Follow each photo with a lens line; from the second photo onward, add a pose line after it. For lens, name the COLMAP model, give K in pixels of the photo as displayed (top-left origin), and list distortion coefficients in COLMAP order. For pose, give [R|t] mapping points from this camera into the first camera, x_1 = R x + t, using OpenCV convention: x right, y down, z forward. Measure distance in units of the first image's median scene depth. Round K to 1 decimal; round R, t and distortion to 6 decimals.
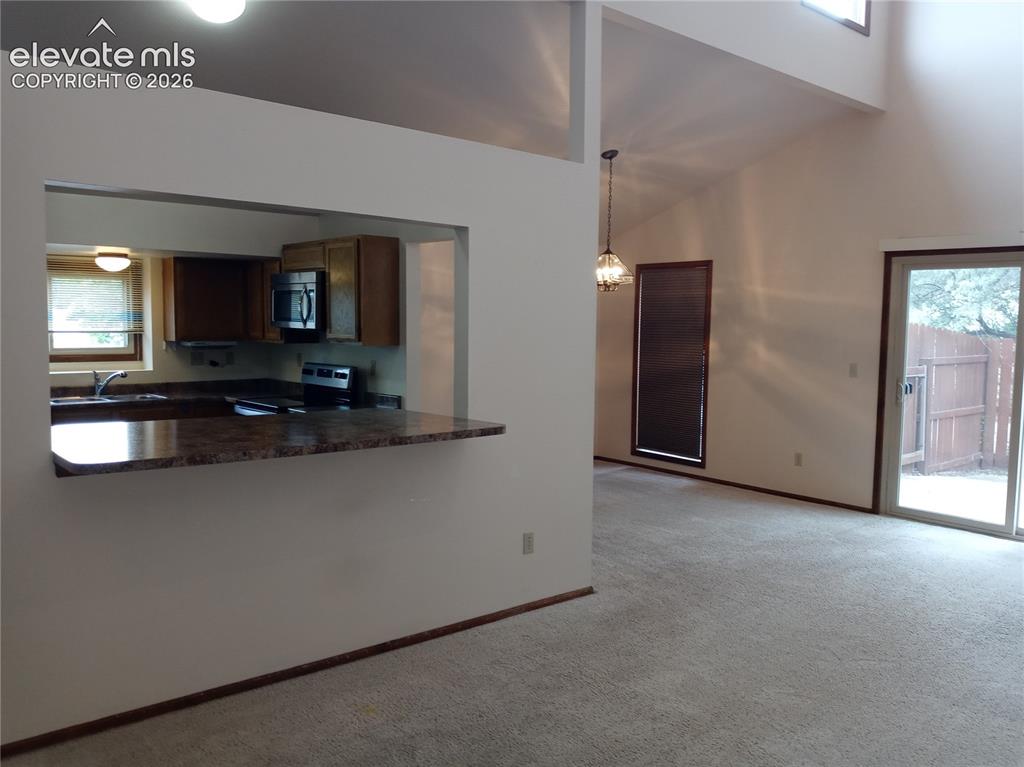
lens RADIAL K [[811.8, 0, 511.2], [0, 811.8, 386.7], [0, 0, 1]] dist [0.075458, -0.148656]
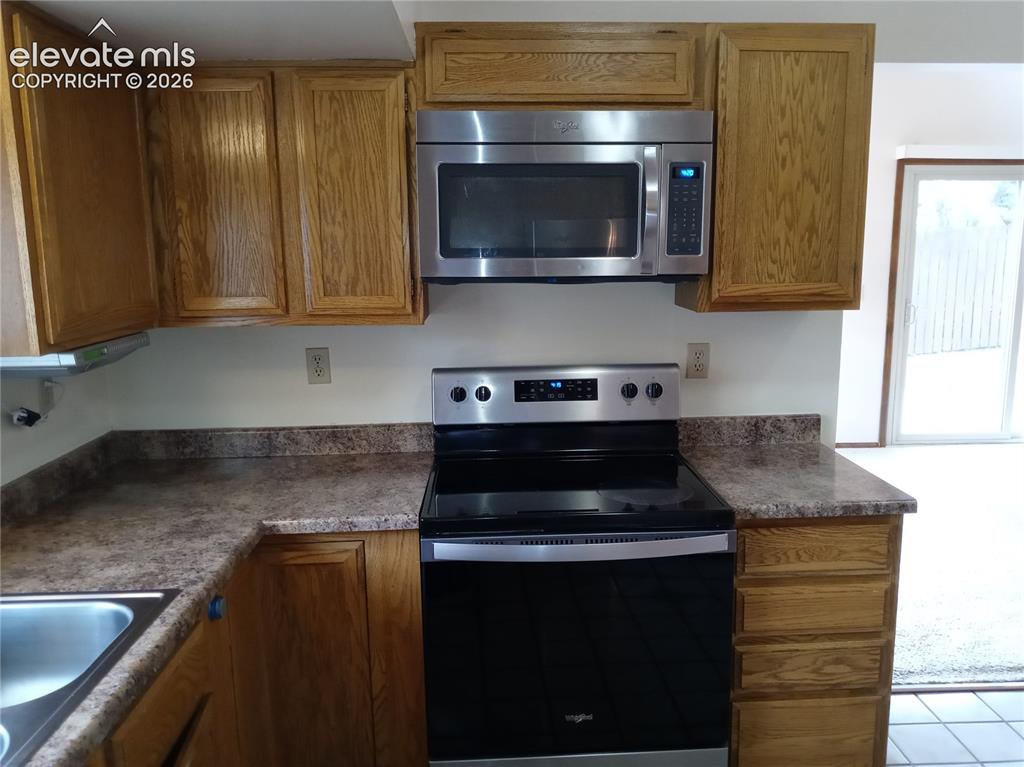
lens RADIAL K [[811.8, 0, 511.2], [0, 811.8, 386.7], [0, 0, 1]] dist [0.075458, -0.148656]
pose [[0.613228, -0.153012, 0.774945, -0.542452], [0.082333, 0.988097, 0.129947, -0.070193], [-0.785604, -0.015883, 0.618526, 0.782703]]
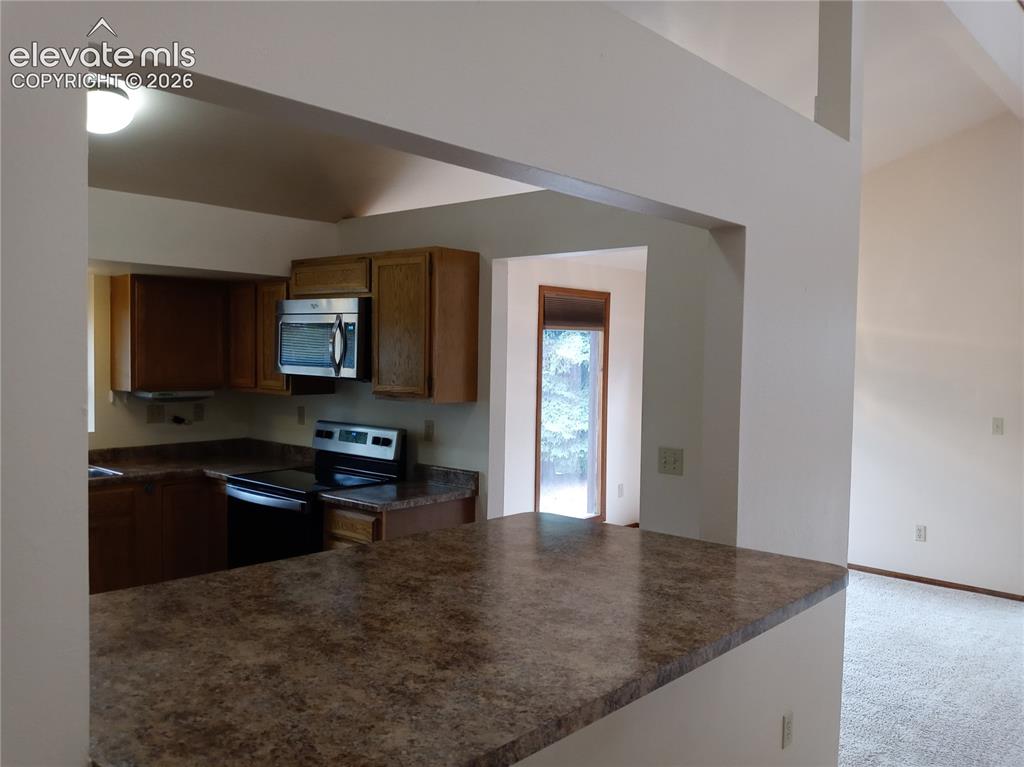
lens RADIAL K [[811.8, 0, 511.2], [0, 811.8, 386.7], [0, 0, 1]] dist [0.075458, -0.148656]
pose [[0.991417, -0.000346, 0.130741, -0.184832], [0.004919, 0.999387, -0.034656, -0.035501], [-0.130649, 0.035002, 0.990811, 0.262439]]
